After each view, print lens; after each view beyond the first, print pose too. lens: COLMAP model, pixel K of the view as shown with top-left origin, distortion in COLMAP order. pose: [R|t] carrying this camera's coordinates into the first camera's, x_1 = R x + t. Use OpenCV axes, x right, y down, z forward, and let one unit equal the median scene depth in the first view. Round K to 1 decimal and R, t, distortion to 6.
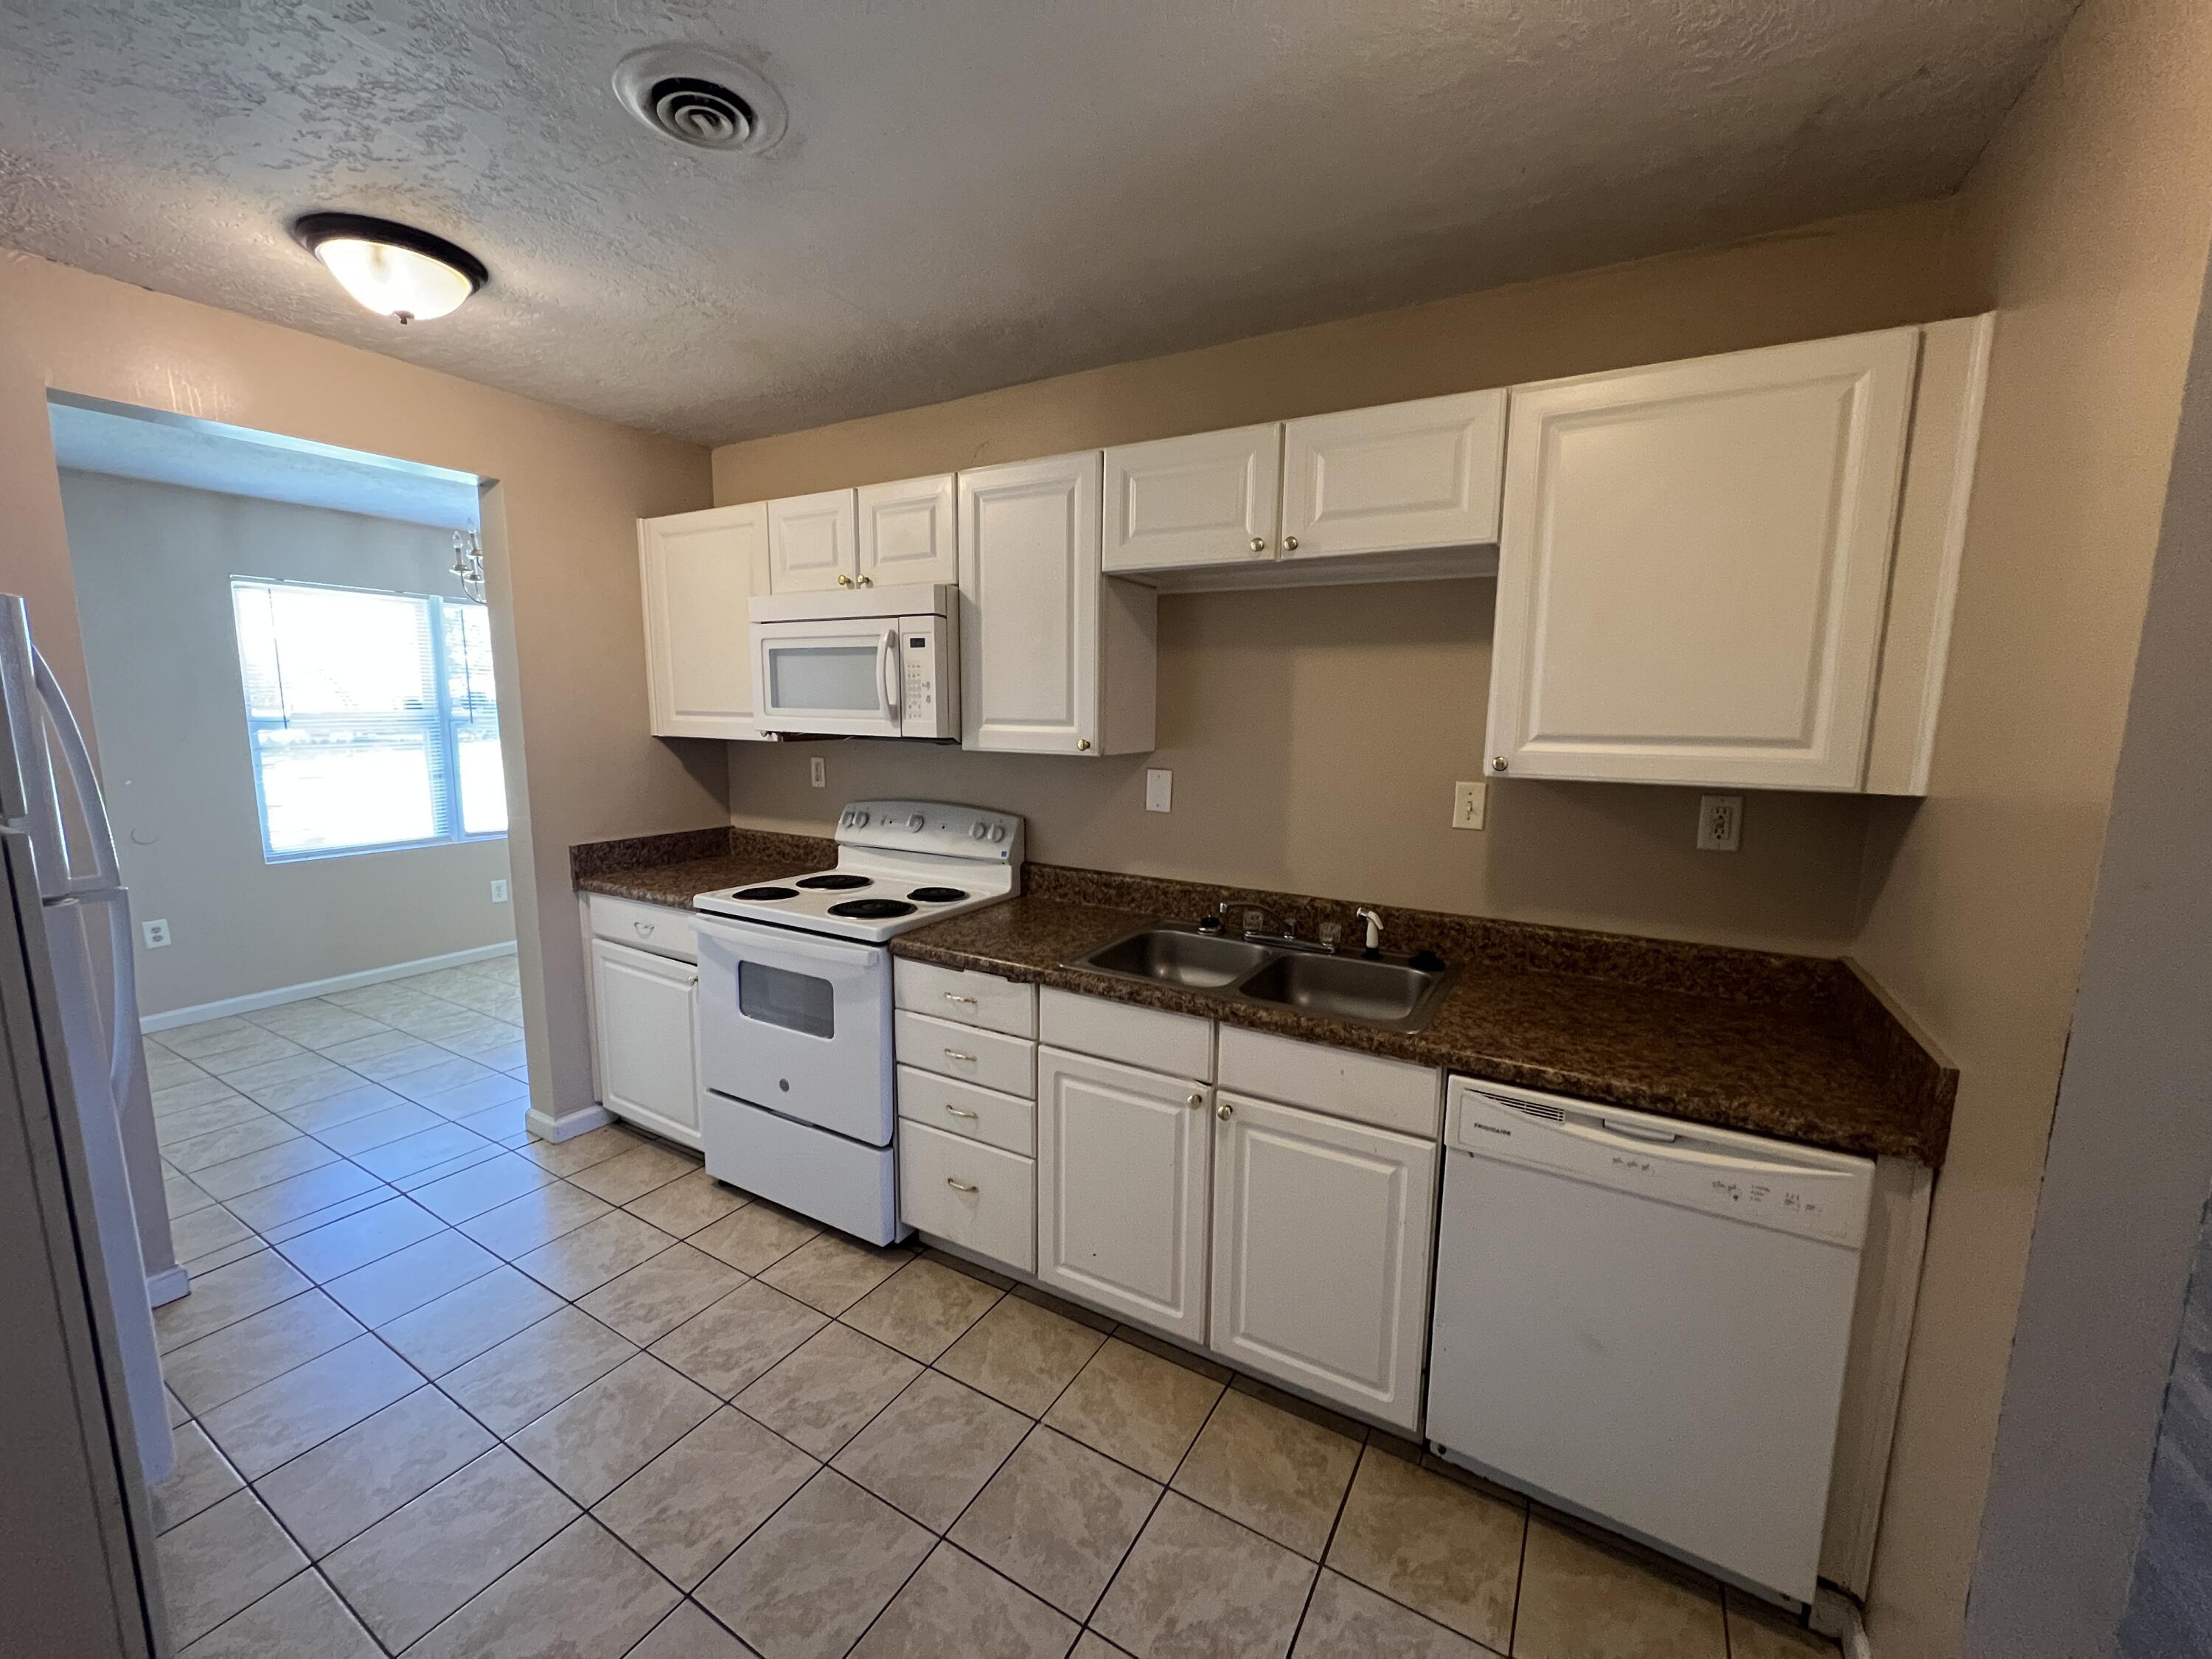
lens RADIAL K [[873.1, 0, 1102.9], [0, 873.1, 831.7], [0, 0, 1]] dist [-0.004279, 0.000477]
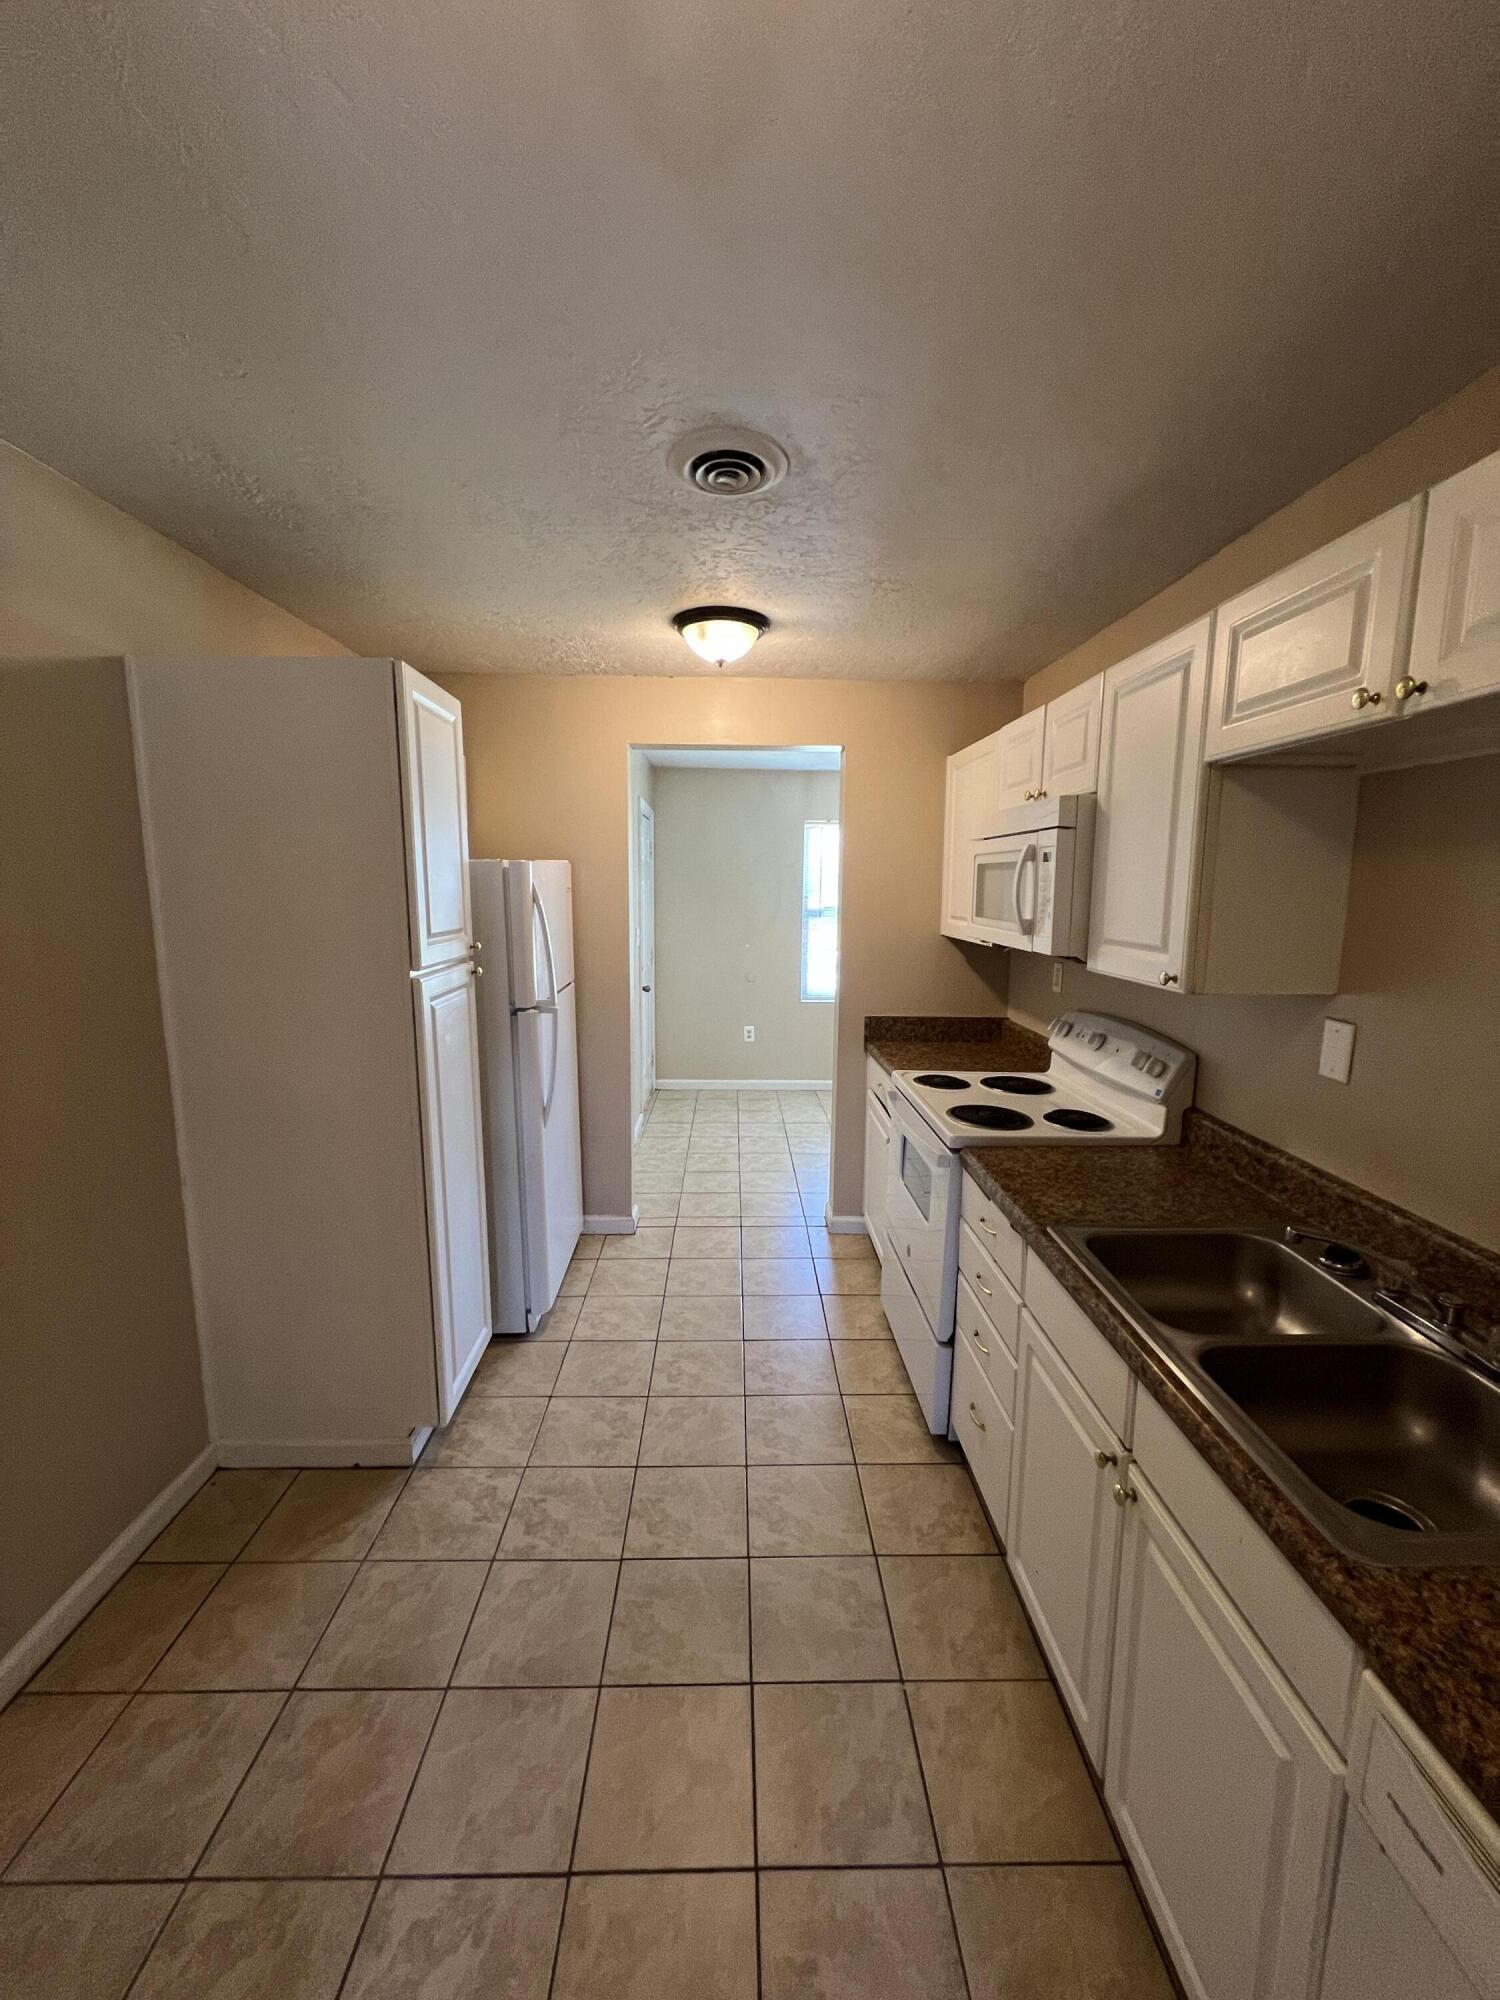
lens RADIAL K [[789.4, 0, 747.3], [0, 789.4, 997.3], [0, 0, 1]] dist [-0.004279, 0.000477]
pose [[0.527481, 0.113801, -0.841910, 0.359588], [-0.126455, 0.990466, 0.054654, -0.066603], [0.840103, 0.077634, 0.536842, 0.256996]]
